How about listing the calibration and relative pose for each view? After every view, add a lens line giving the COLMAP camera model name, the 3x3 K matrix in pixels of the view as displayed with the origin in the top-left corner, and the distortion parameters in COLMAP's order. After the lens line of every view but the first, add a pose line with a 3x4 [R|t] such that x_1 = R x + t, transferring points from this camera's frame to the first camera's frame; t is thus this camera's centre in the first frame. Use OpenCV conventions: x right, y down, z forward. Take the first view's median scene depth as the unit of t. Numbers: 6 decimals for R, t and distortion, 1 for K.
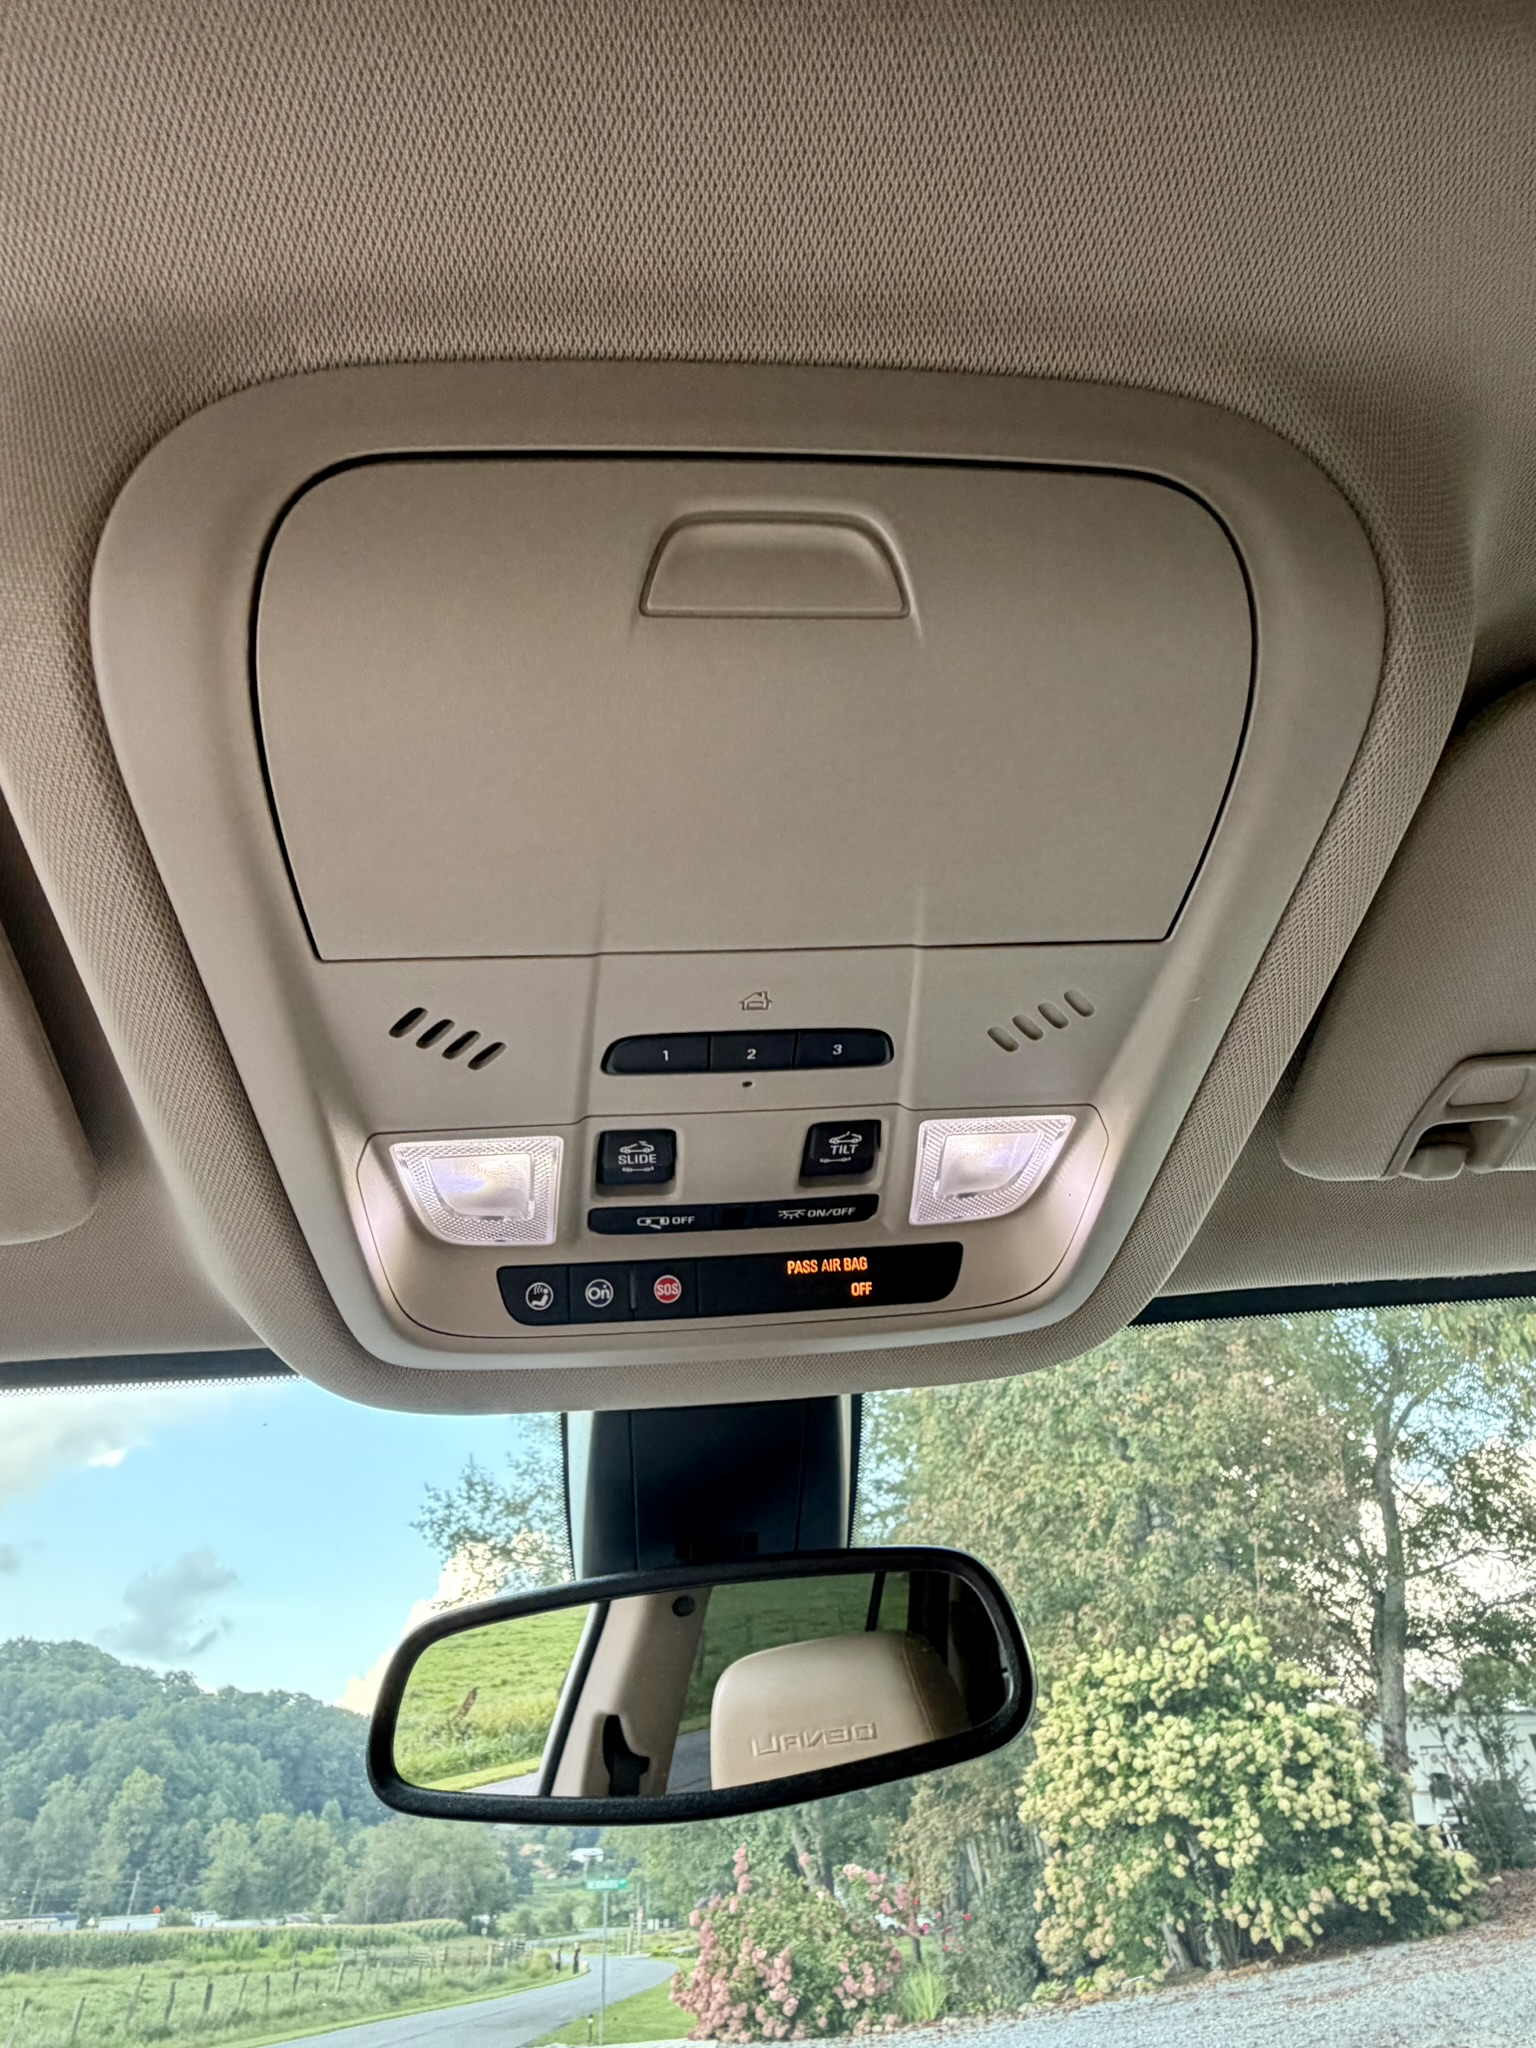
lens RADIAL K [[1115.6, 0, 764.1], [0, 1115.6, 982.0], [0, 0, 1]] dist [-0.003024, 0.000736]
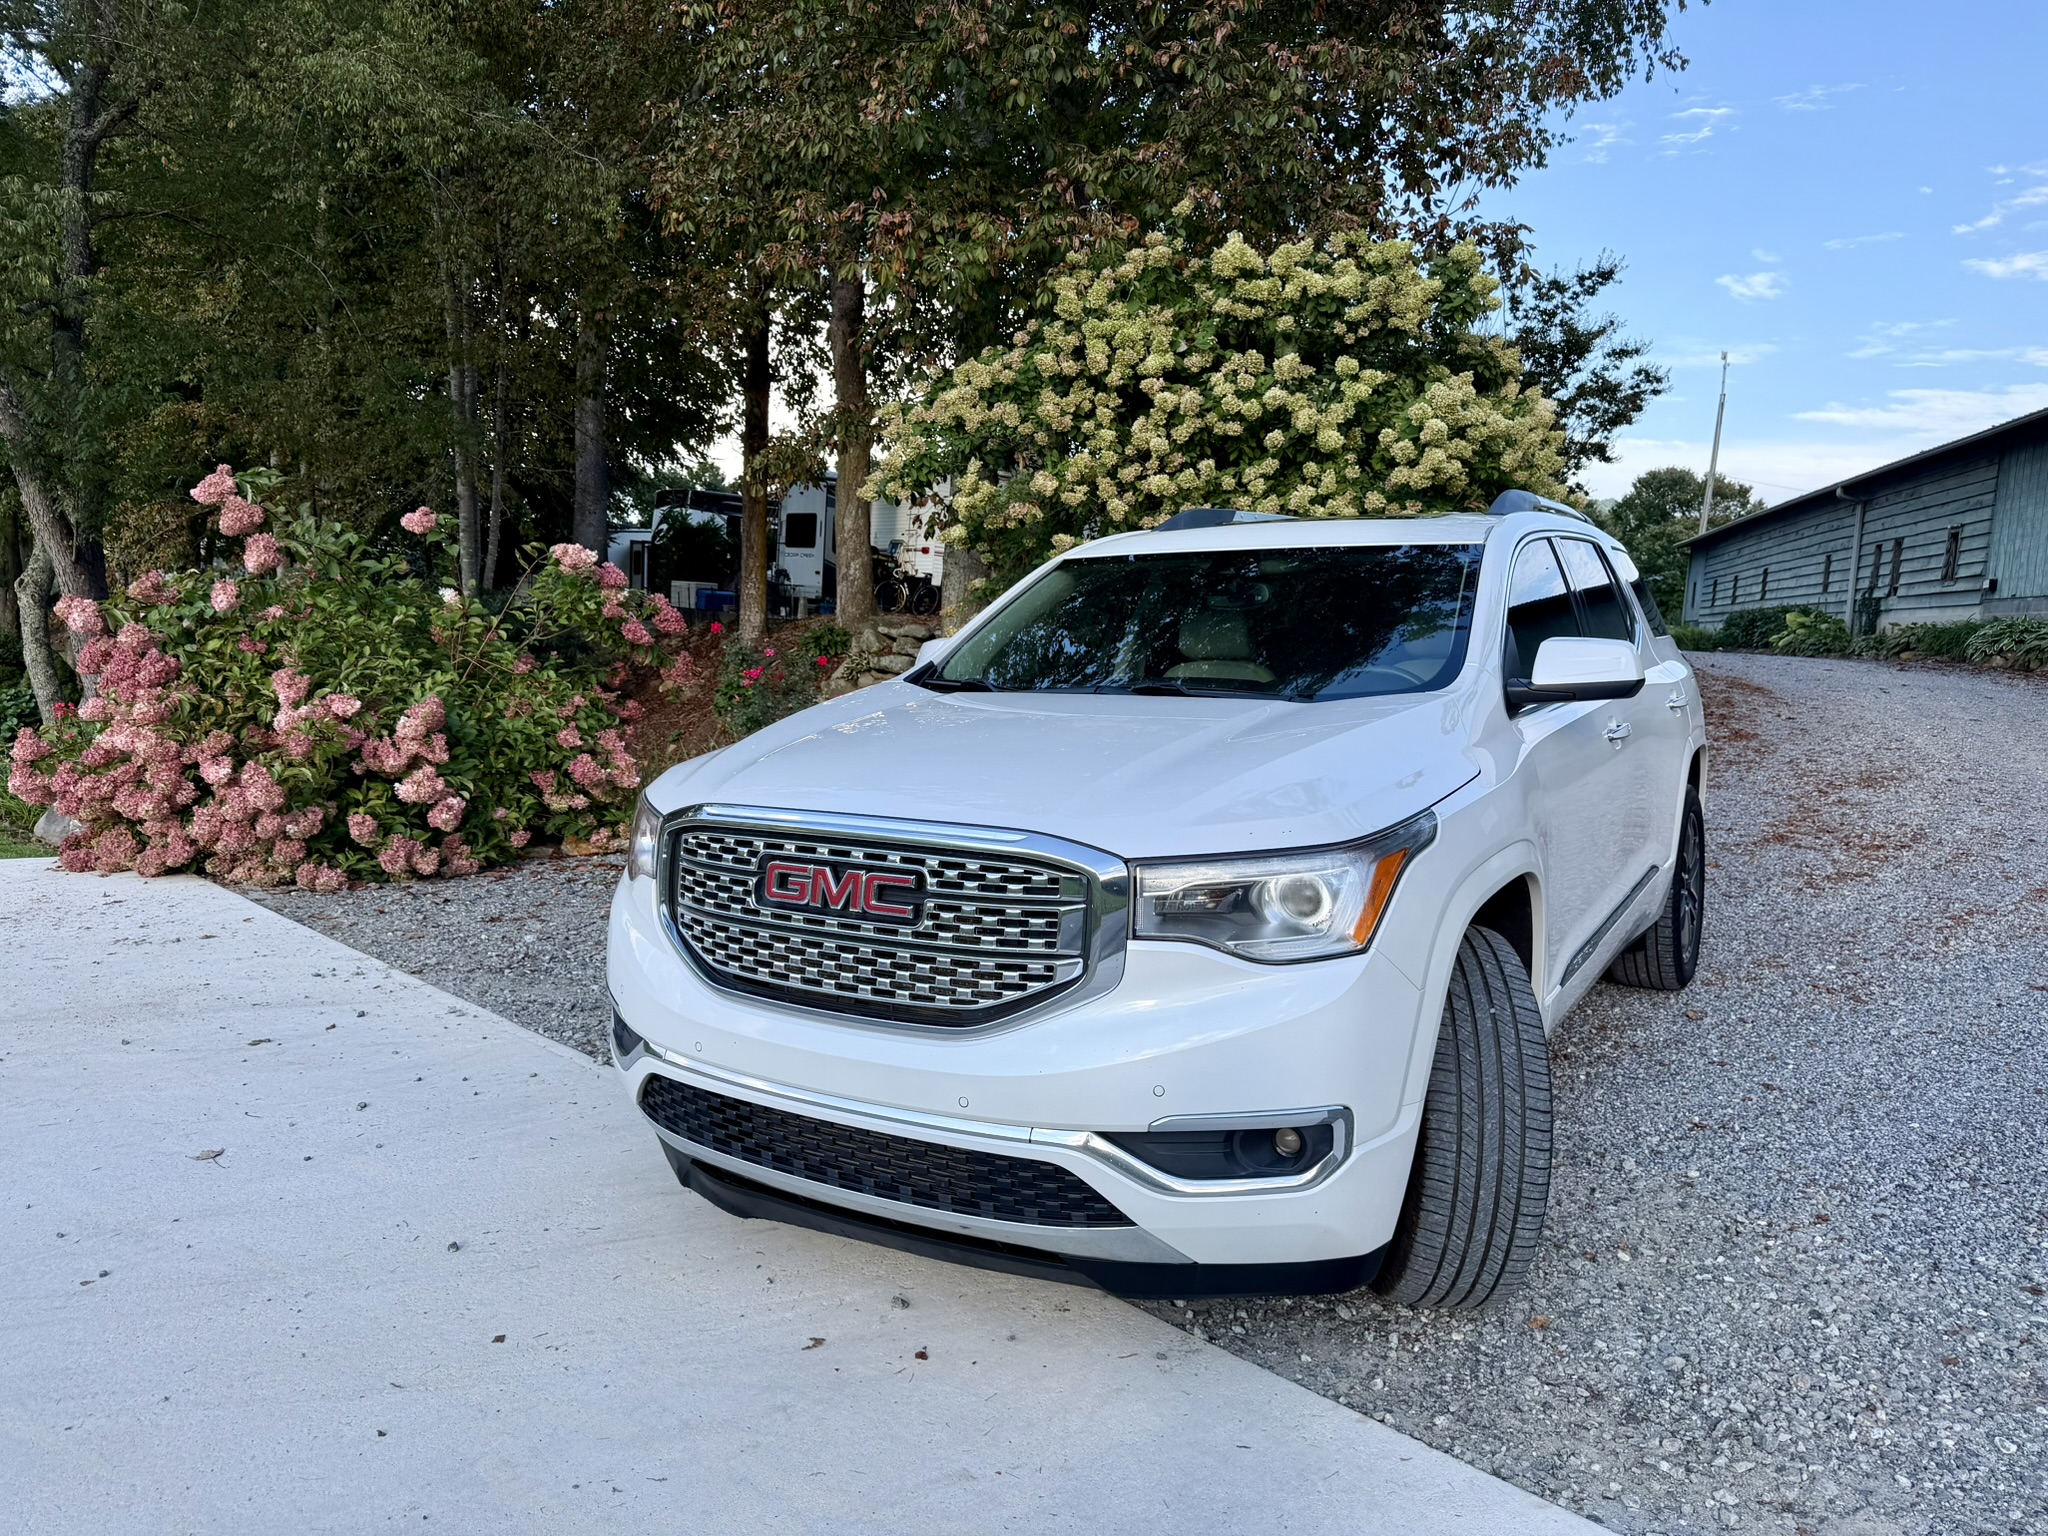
lens RADIAL K [[1411.2, 0, 1024.0], [0, 1411.2, 768.0], [0, 0, 1]] dist [0.185304, -0.328032]
pose [[0.717750, 0.005984, 0.696275, -0.170671], [-0.487389, 0.718464, 0.496247, 0.536352], [-0.497279, -0.695538, 0.518594, 0.620292]]
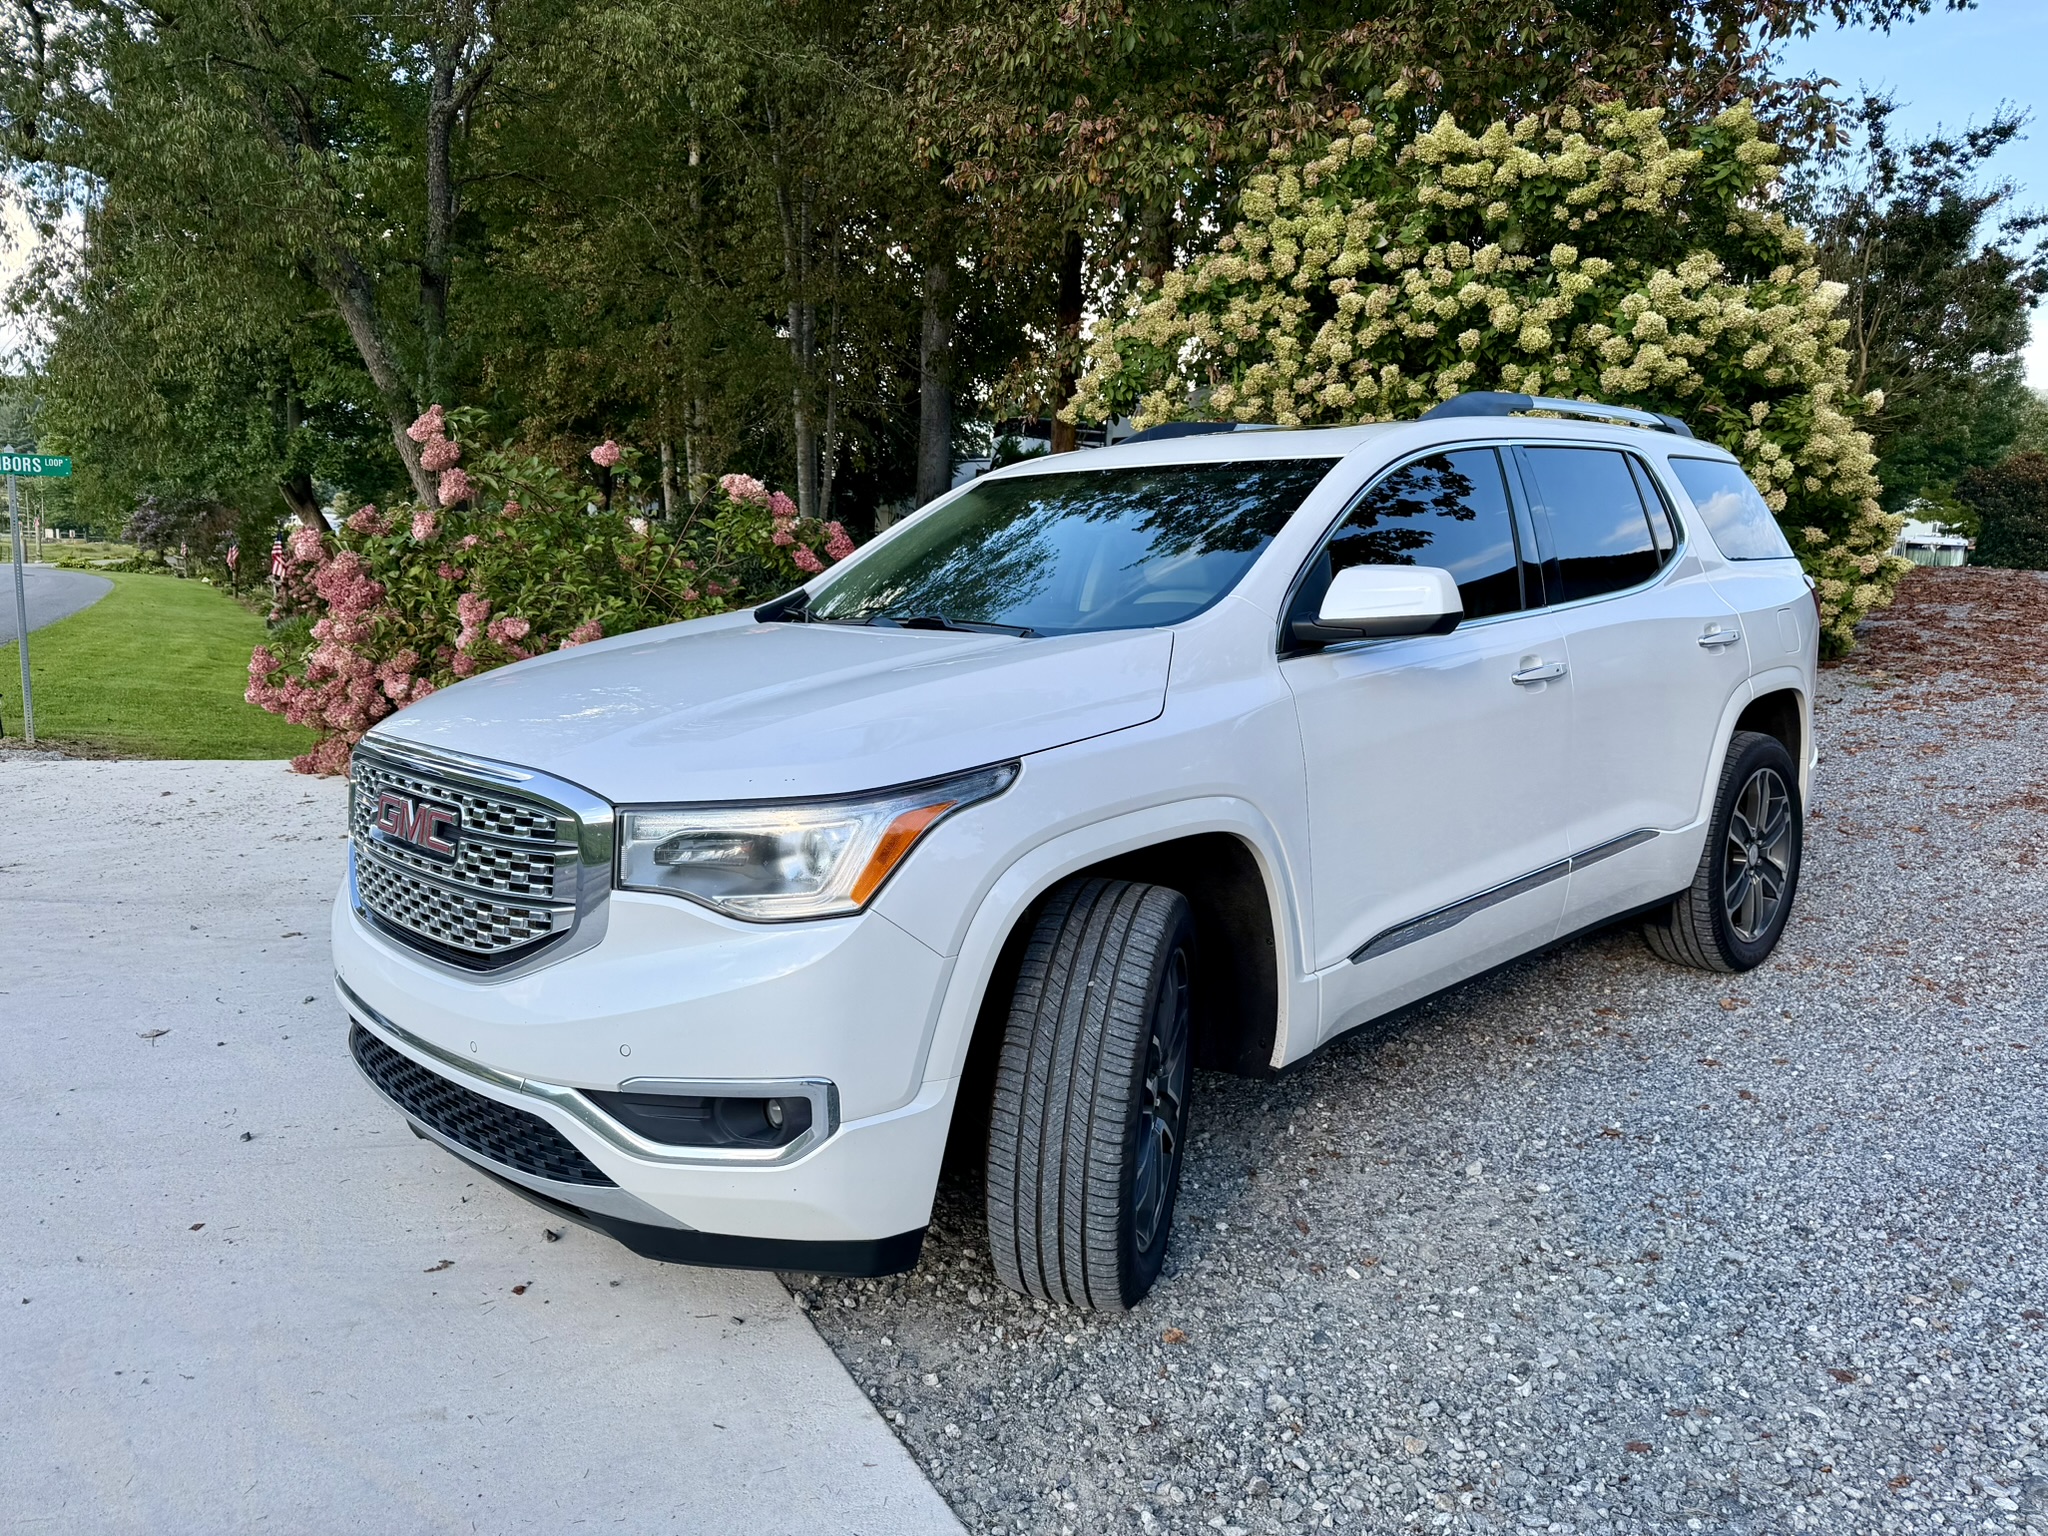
lens RADIAL K [[1434.7, 0, 1024.0], [0, 1434.7, 768.0], [0, 0, 1]] dist [0.040836, -0.027670]
pose [[0.862510, -0.004585, 0.506018, -0.105022], [-0.369099, 0.678372, 0.635278, 0.509145], [-0.346182, -0.734704, 0.583410, 0.595532]]
